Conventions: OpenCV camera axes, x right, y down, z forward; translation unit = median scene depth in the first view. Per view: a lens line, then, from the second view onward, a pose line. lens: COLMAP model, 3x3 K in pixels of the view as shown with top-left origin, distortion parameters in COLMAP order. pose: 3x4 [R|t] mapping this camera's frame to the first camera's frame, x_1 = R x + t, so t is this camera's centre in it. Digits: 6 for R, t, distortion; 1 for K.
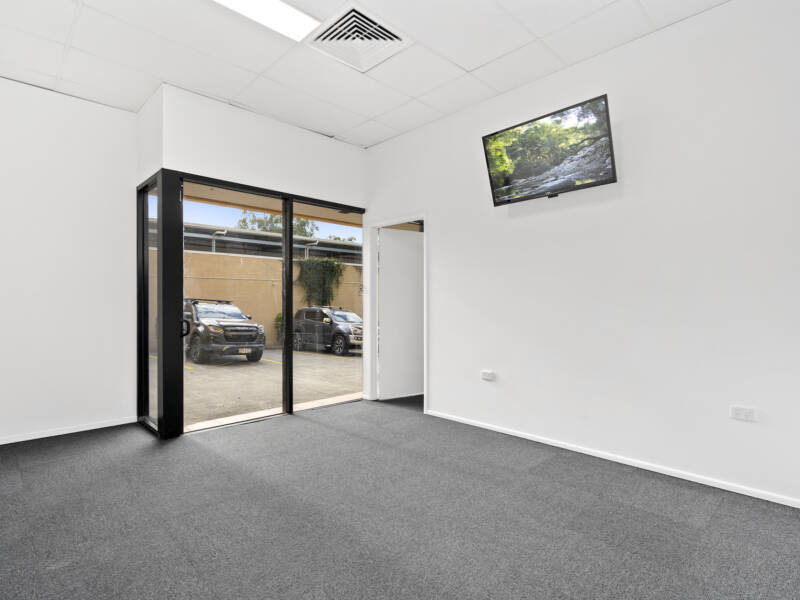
lens RADIAL K [[417.0, 0, 401.6], [0, 417.0, 305.6], [0, 0, 1]] dist [-0.001357, 0.000010]
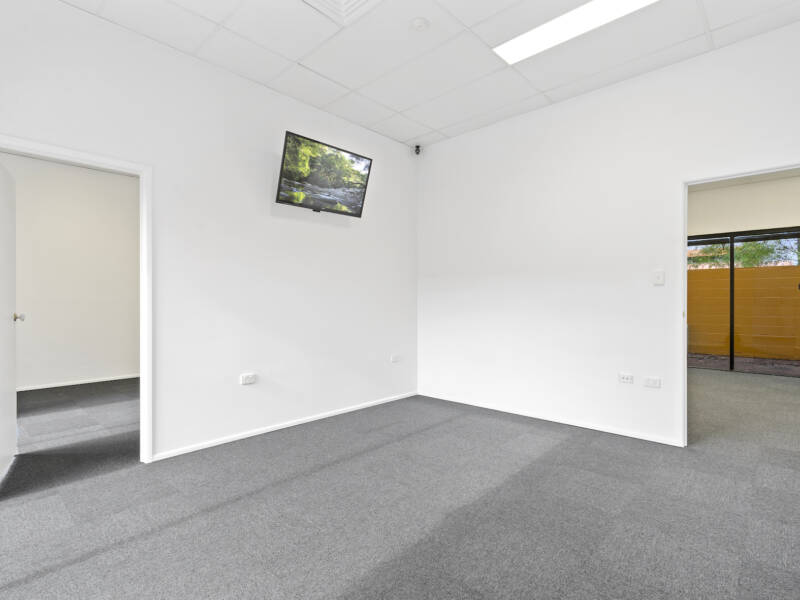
lens RADIAL K [[417.0, 0, 402.1], [0, 417.0, 294.4], [0, 0, 1]] dist [-0.001357, 0.000010]
pose [[-0.041306, 0.007638, 0.999117, -0.834154], [-0.005186, 0.999956, -0.007859, -0.015068], [-0.999133, -0.005506, -0.041264, 0.806160]]
